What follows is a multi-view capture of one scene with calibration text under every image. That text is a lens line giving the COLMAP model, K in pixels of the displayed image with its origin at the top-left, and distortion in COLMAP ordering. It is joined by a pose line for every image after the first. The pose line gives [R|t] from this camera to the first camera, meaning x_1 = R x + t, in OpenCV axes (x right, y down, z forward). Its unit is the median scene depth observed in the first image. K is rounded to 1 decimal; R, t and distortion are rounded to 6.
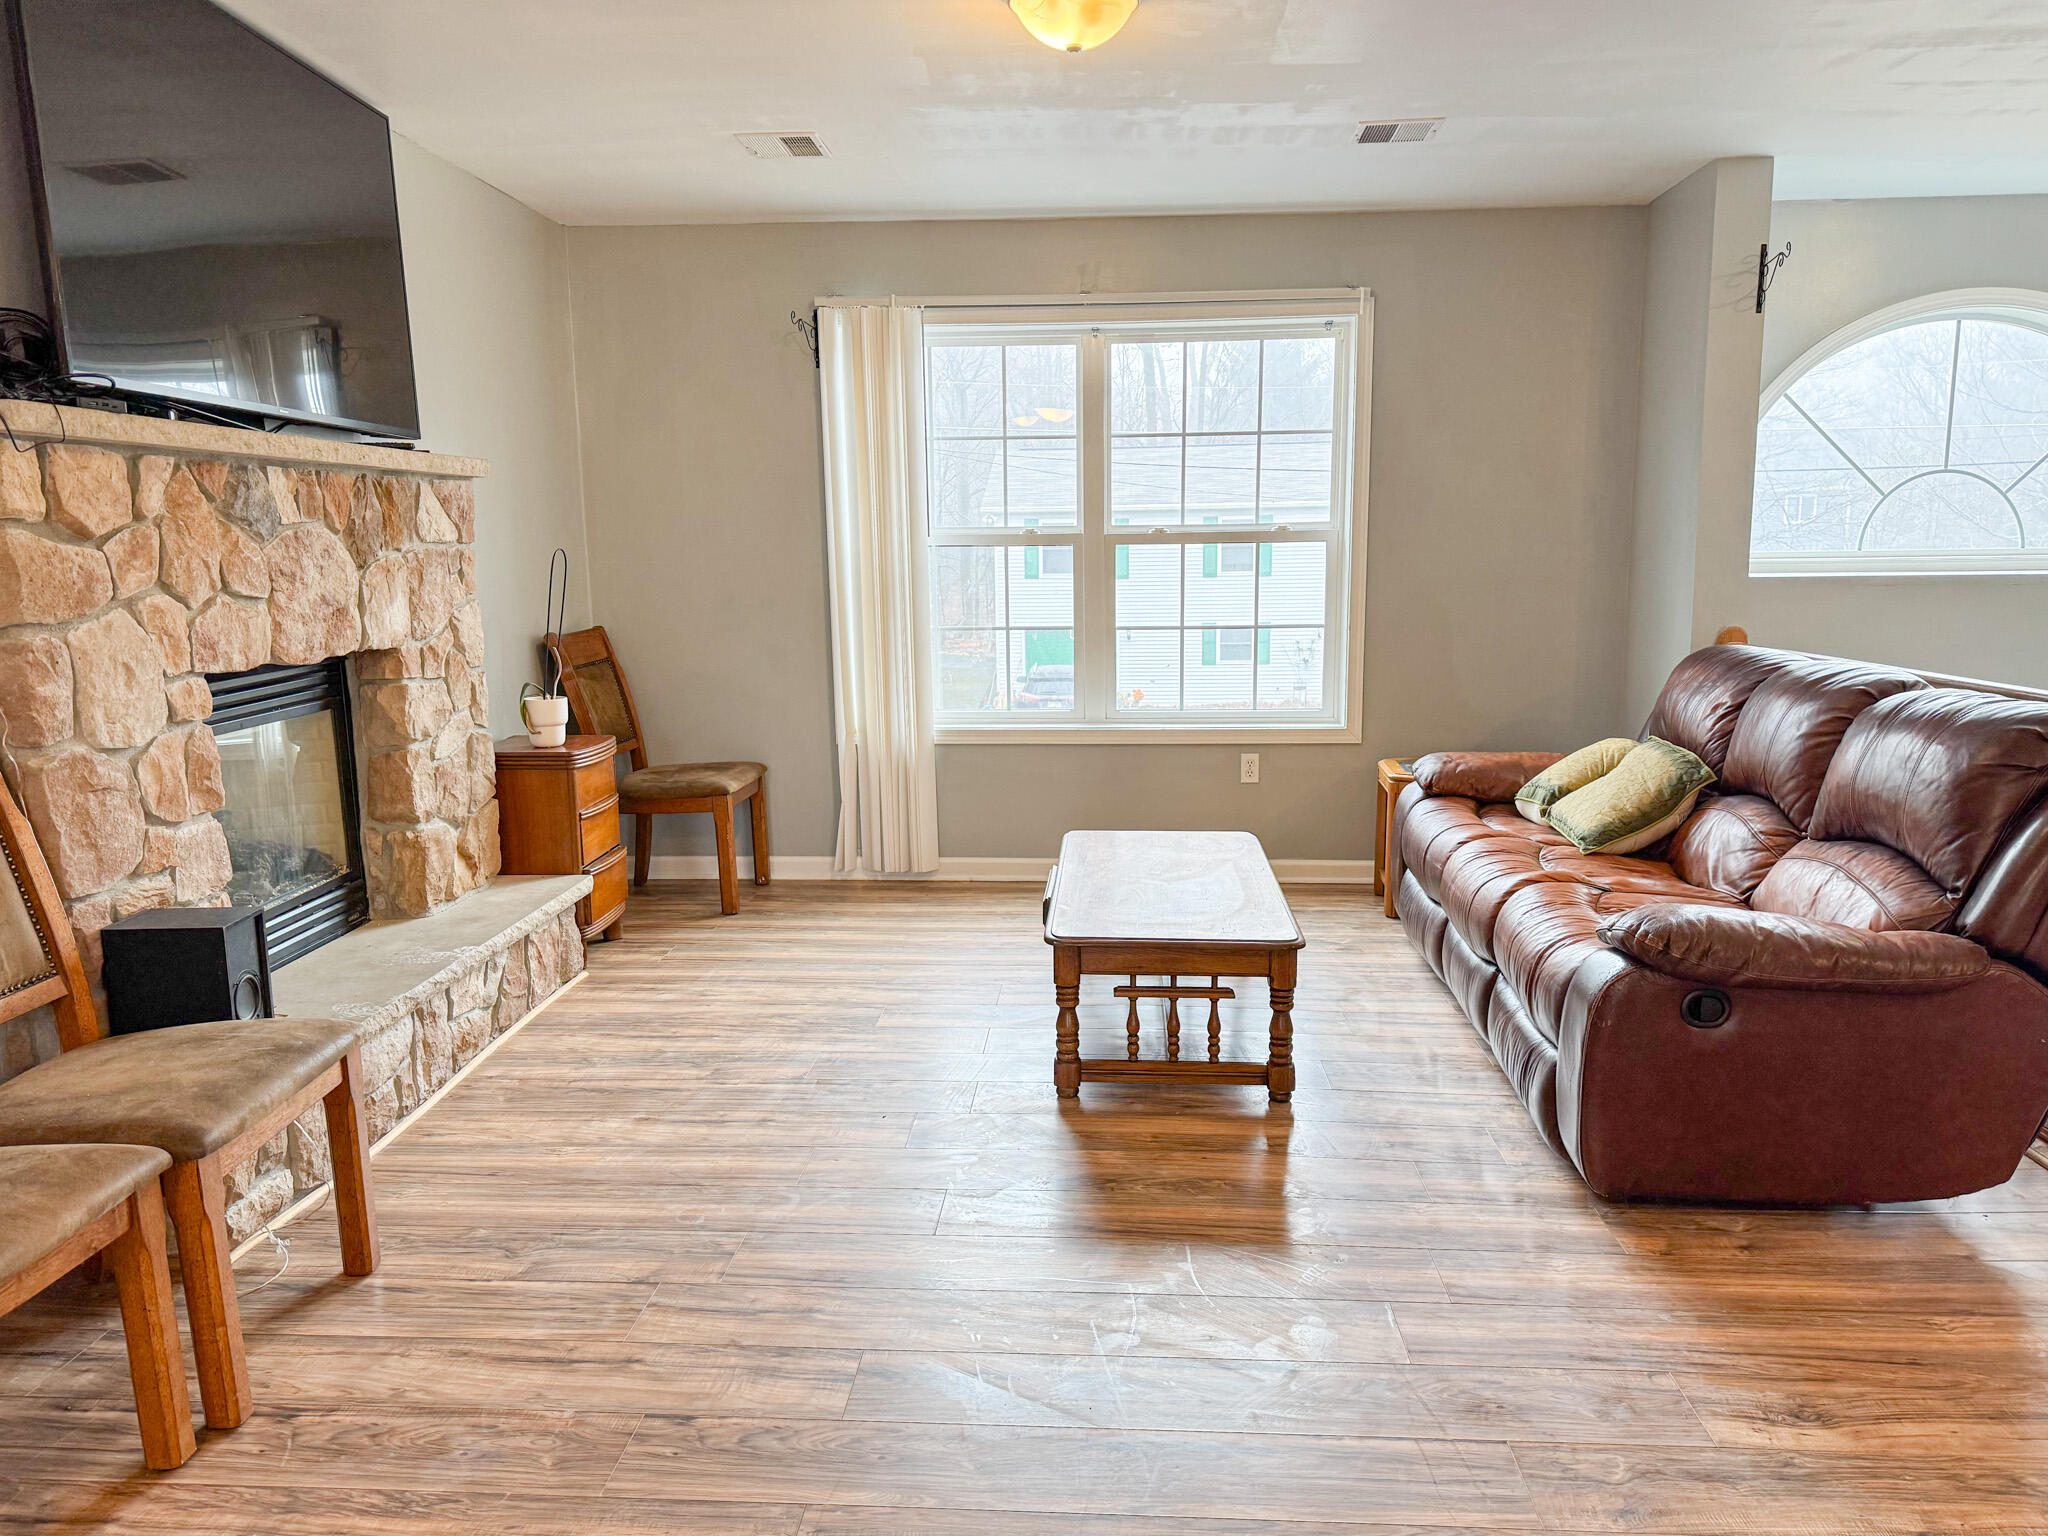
lens RADIAL K [[1460.3, 0, 1029.6], [0, 1460.3, 759.8], [0, 0, 1]] dist [0.083425, -0.080418]
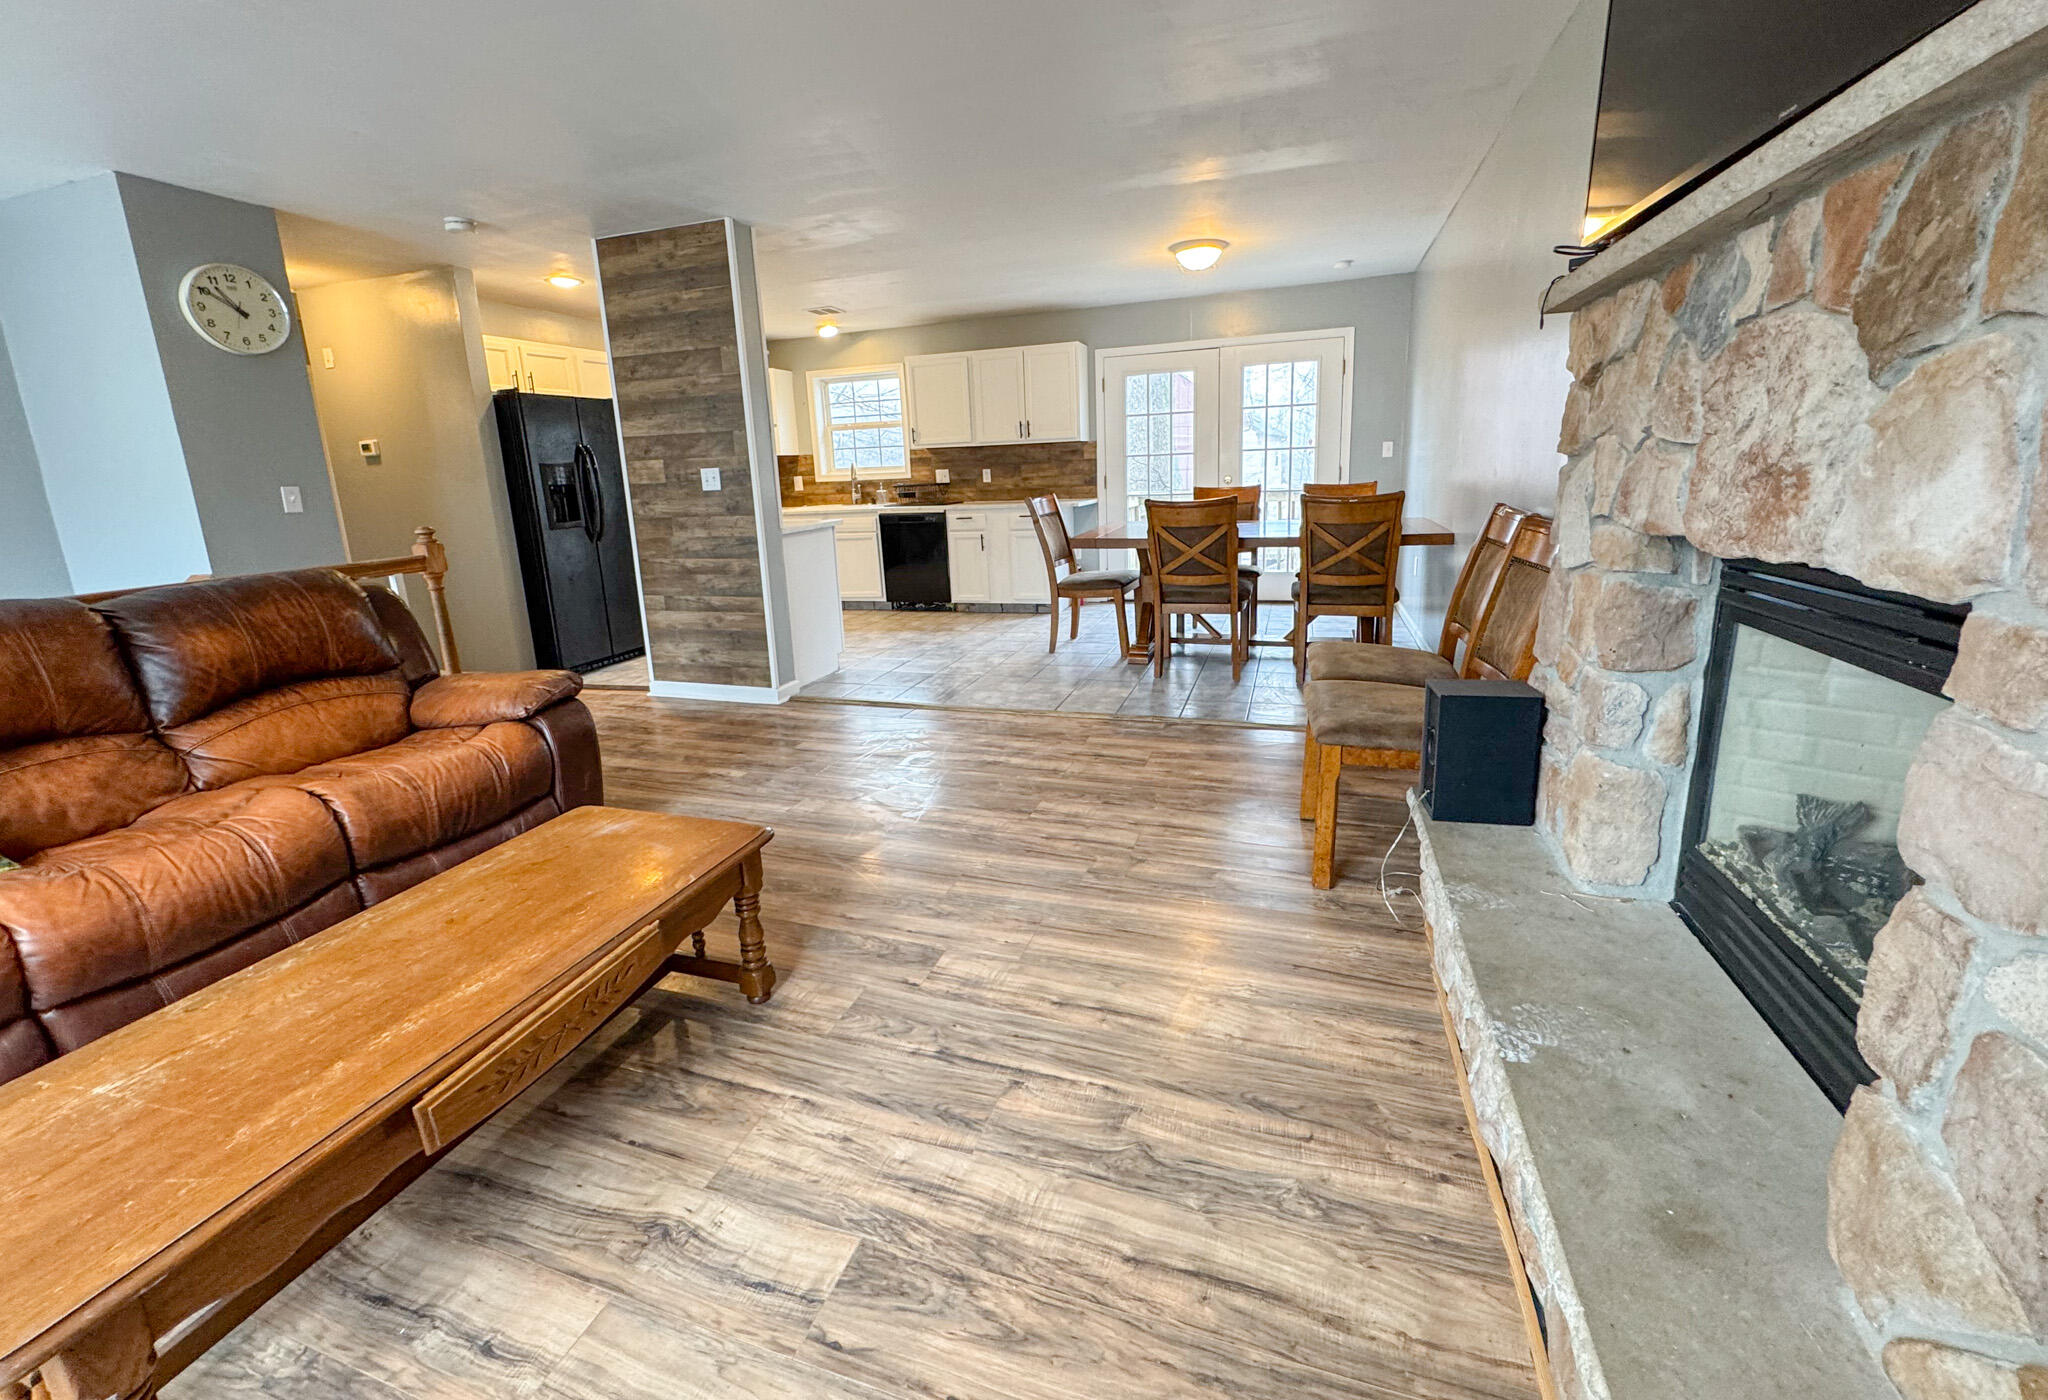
lens RADIAL K [[815.3, 0, 1027.1], [0, 815.3, 629.8], [0, 0, 1]] dist [-0.000687, 0.000068]
pose [[-0.963627, -0.004442, 0.267215, -0.291059], [0.088664, 0.937919, 0.335329, -0.170597], [-0.252116, 0.346825, -0.903410, 1.355981]]
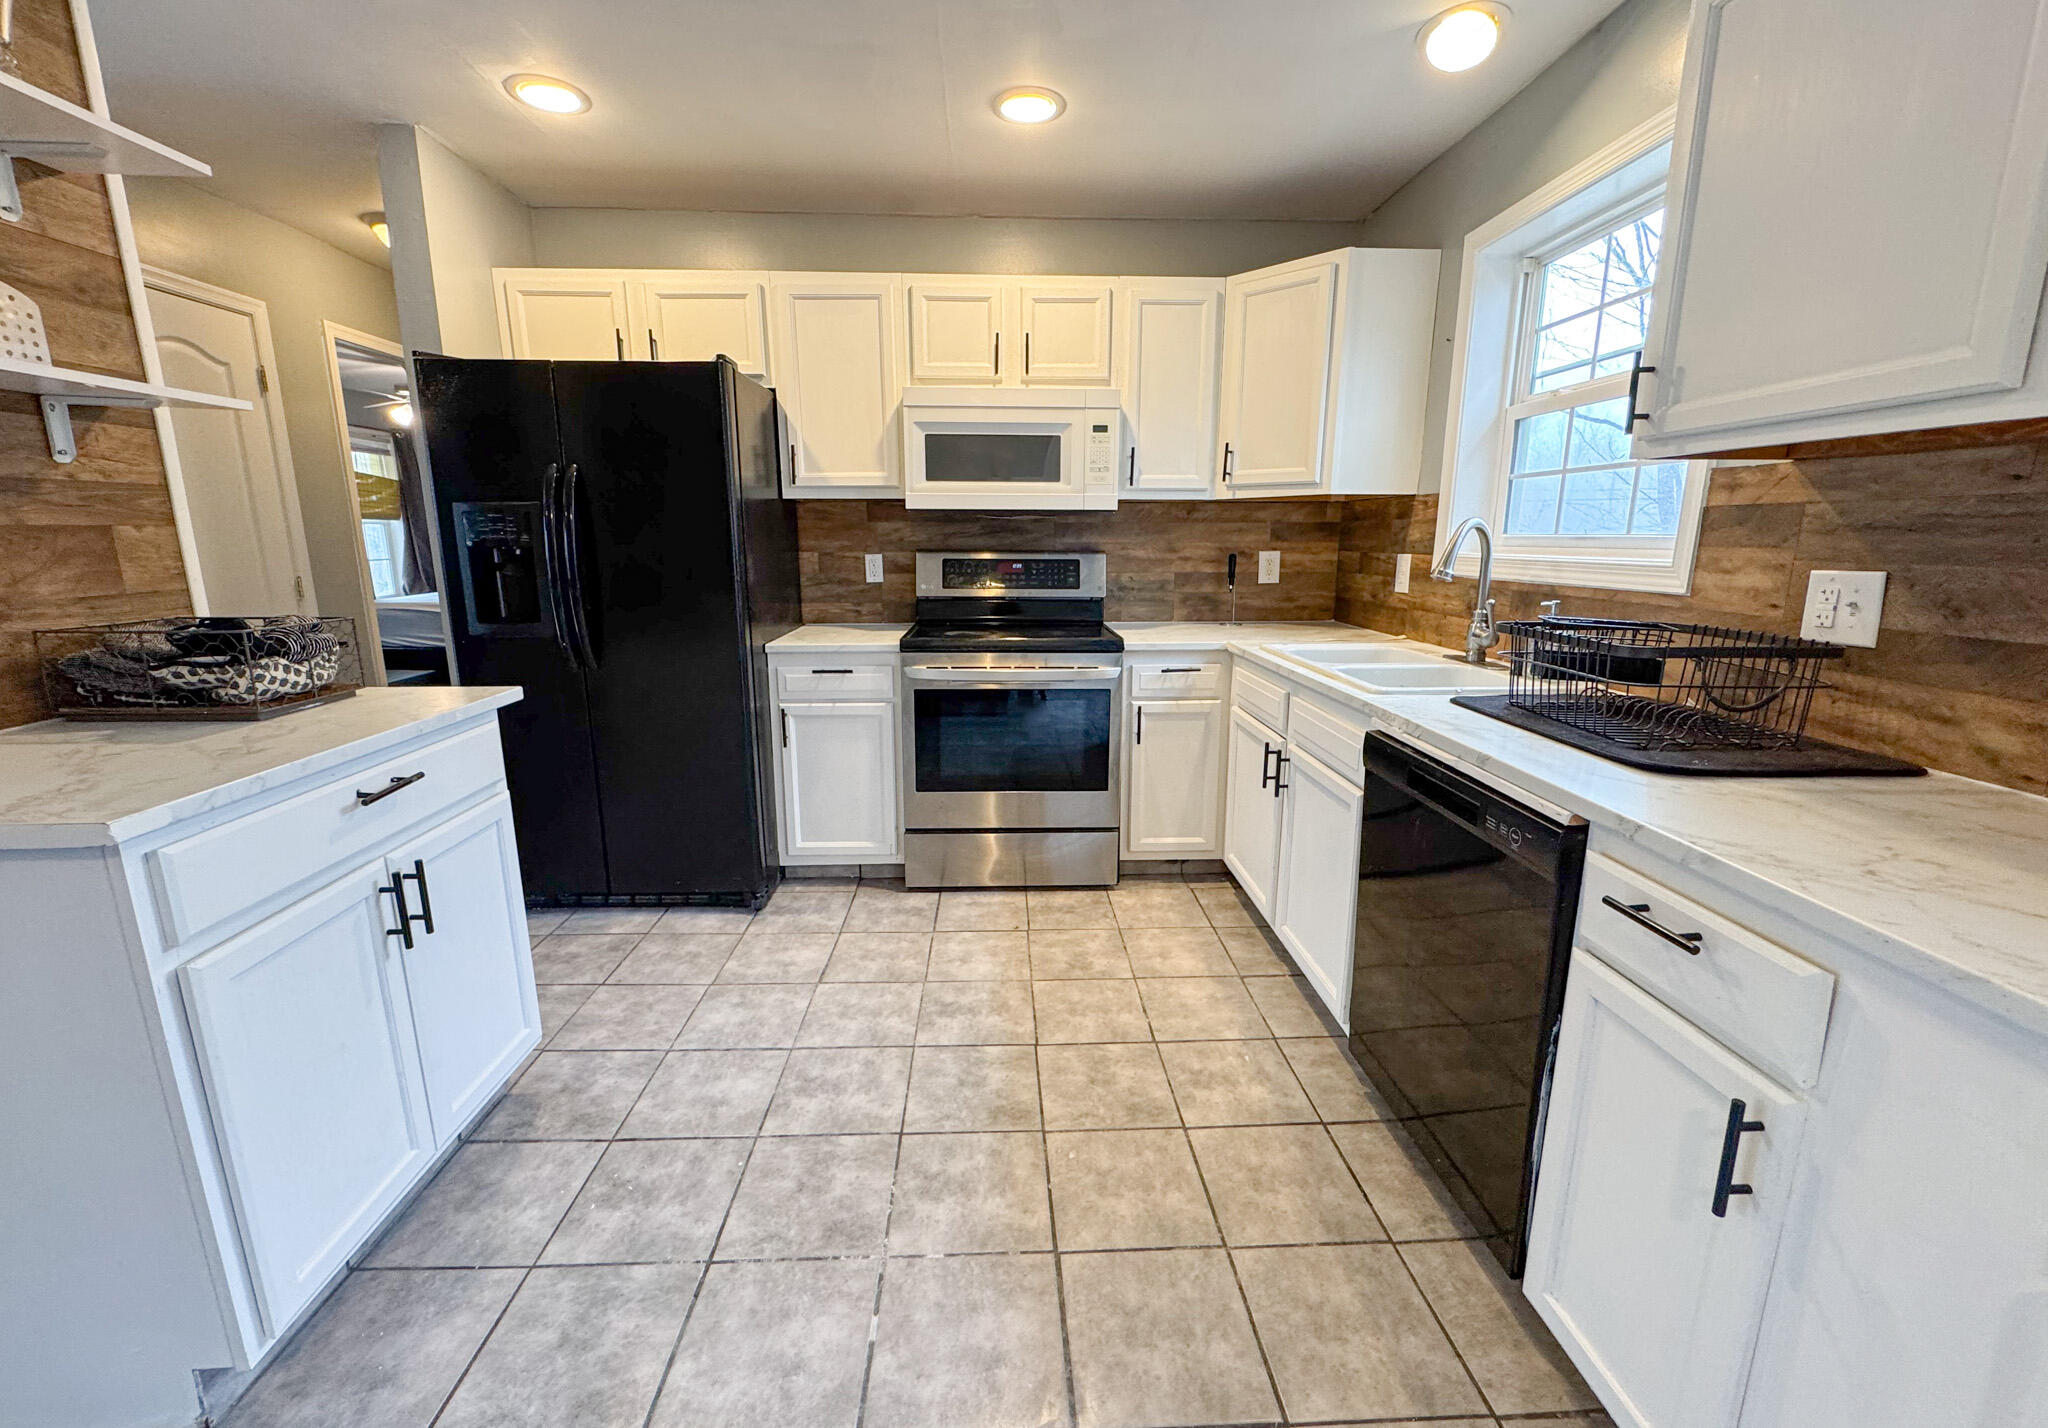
lens RADIAL K [[820.2, 0, 1021.1], [0, 820.2, 700.2], [0, 0, 1]] dist [-0.001975, -0.000160]
pose [[-0.093233, -0.188054, 0.977724, 0.120407], [0.146378, 0.968741, 0.200285, 0.049056], [-0.984825, 0.161791, -0.062791, -0.192108]]
